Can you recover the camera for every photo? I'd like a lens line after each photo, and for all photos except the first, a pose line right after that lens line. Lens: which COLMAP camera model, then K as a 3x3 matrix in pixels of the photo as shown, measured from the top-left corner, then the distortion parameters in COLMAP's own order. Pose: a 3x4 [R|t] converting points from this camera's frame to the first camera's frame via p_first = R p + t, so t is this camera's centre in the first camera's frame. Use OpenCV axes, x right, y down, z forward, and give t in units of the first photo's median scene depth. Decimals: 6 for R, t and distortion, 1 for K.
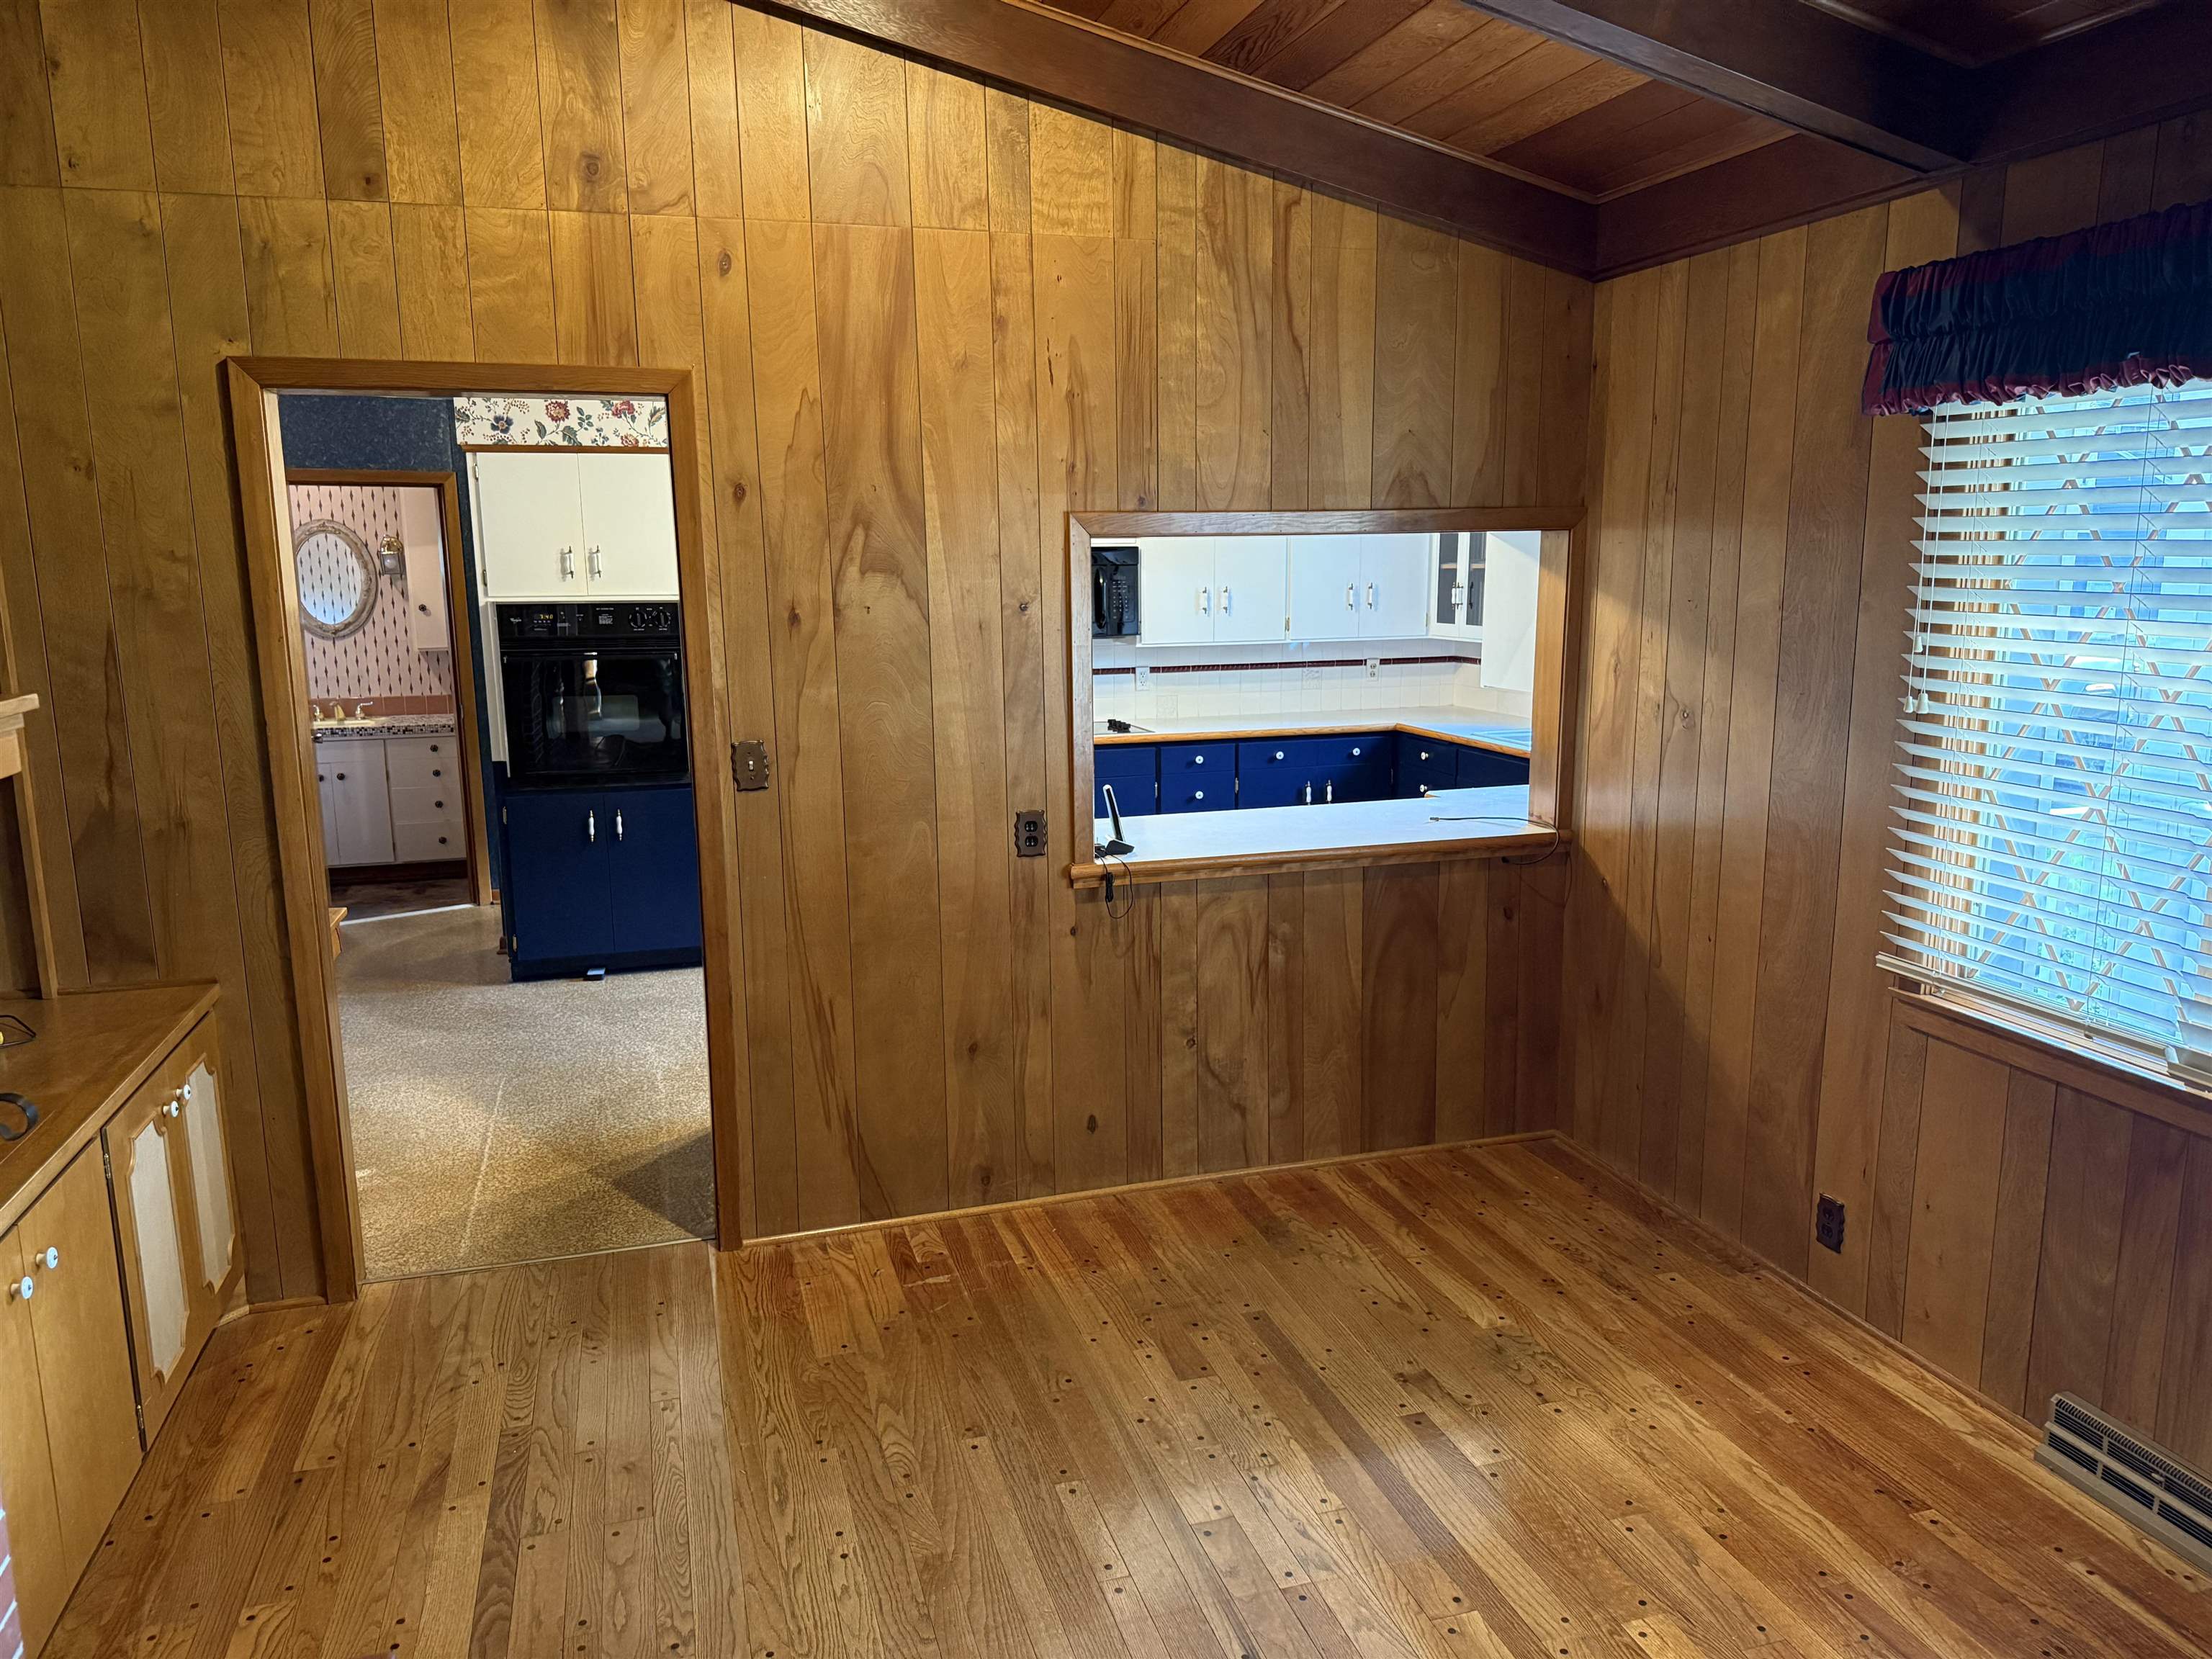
lens RADIAL K [[1567.9, 0, 1106.0], [0, 1567.9, 830.4], [0, 0, 1]] dist [0.010222, -0.013412]
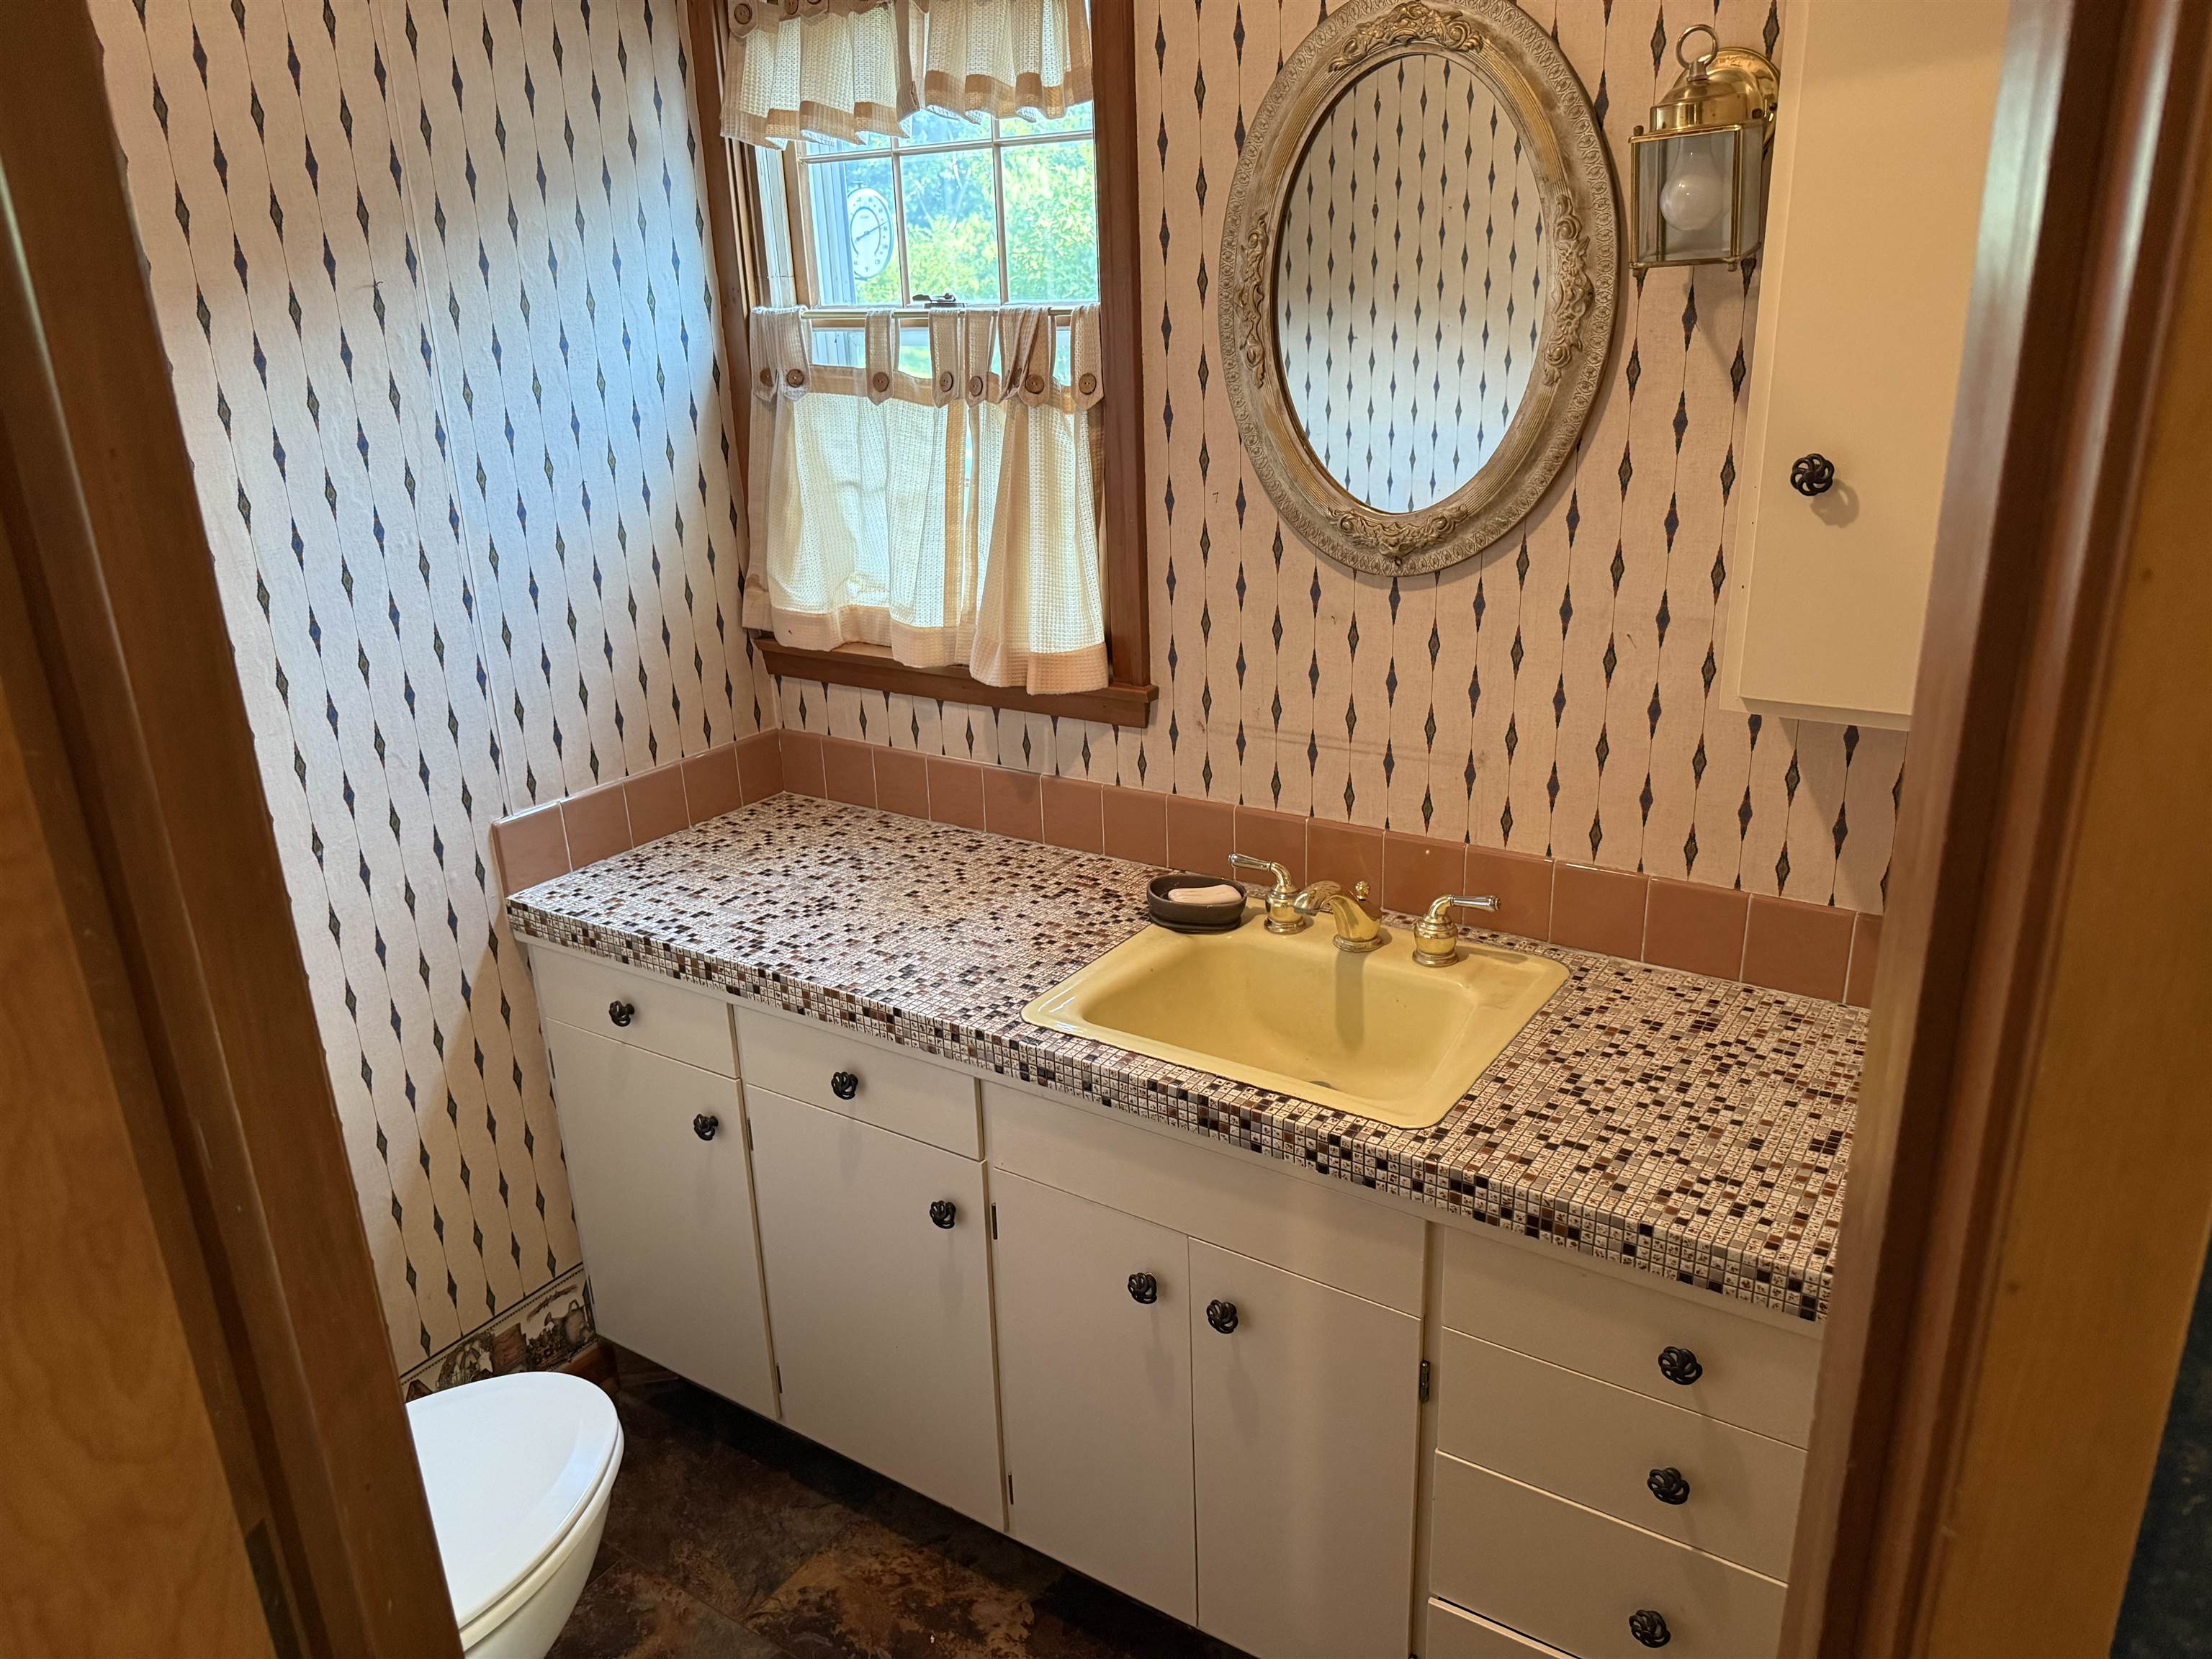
lens RADIAL K [[1567.9, 0, 1103.5], [0, 1567.9, 830.3], [0, 0, 1]] dist [0.010222, -0.013412]
pose [[0.639311, 0.251693, -0.726589, -0.350020], [-0.112741, 0.965383, 0.235213, -0.134859], [0.760639, -0.068458, 0.645556, 0.825643]]
